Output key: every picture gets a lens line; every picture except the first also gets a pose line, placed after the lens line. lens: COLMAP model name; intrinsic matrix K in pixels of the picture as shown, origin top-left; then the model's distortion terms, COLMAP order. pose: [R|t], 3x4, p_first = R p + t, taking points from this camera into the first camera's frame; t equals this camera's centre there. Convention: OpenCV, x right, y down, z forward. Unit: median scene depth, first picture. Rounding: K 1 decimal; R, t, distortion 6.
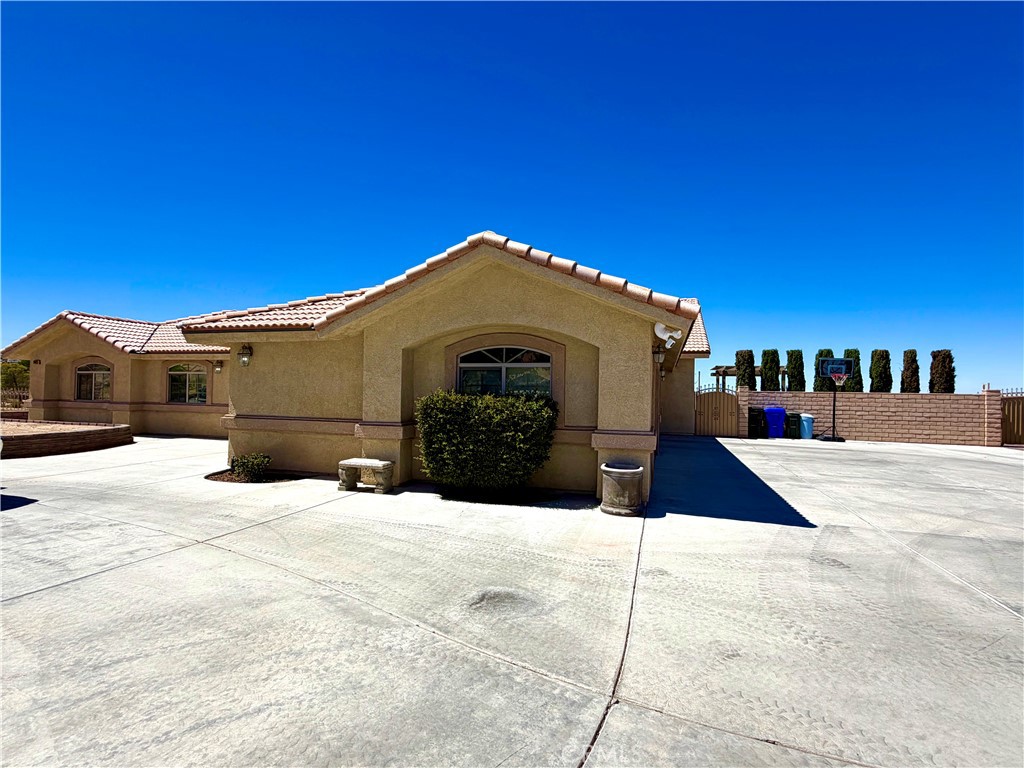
lens RADIAL K [[509.3, 0, 511.1], [0, 509.3, 384.2], [0, 0, 1]] dist [-0.003723, -0.000315]
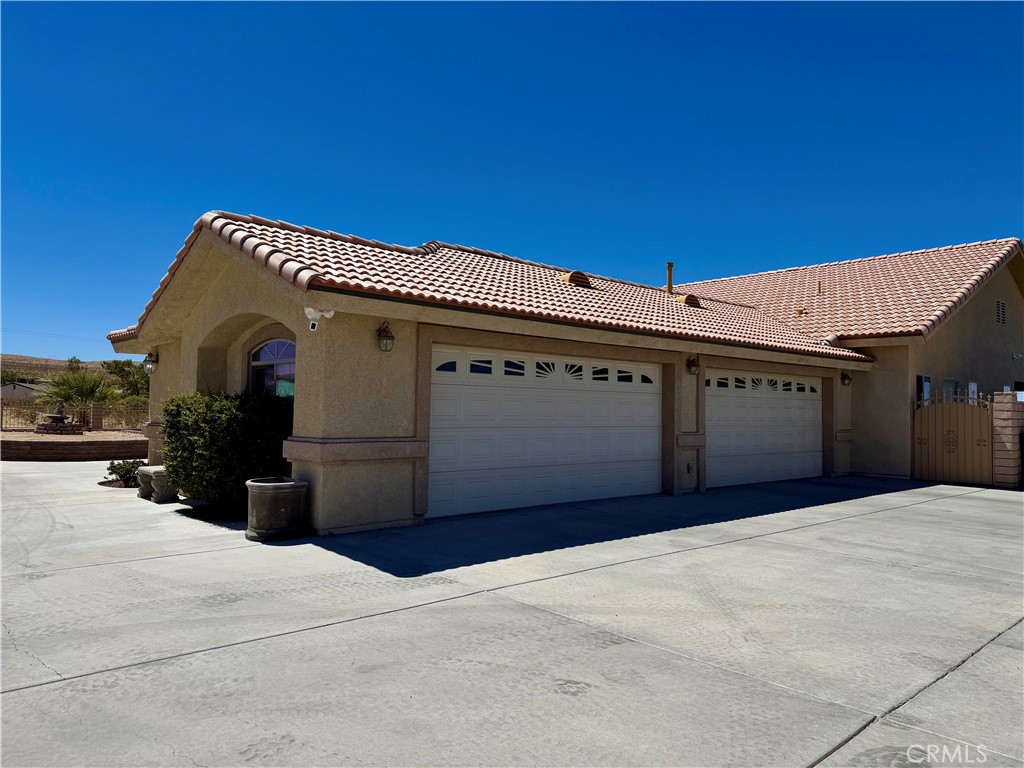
lens RADIAL K [[715.8, 0, 513.7], [0, 715.8, 383.3], [0, 0, 1]] dist [-0.002928, -0.000275]
pose [[0.864333, -0.019554, -0.502539, 0.901745], [0.004883, 0.999523, -0.030492, 0.034258], [0.502896, 0.023901, 0.864016, 0.165362]]
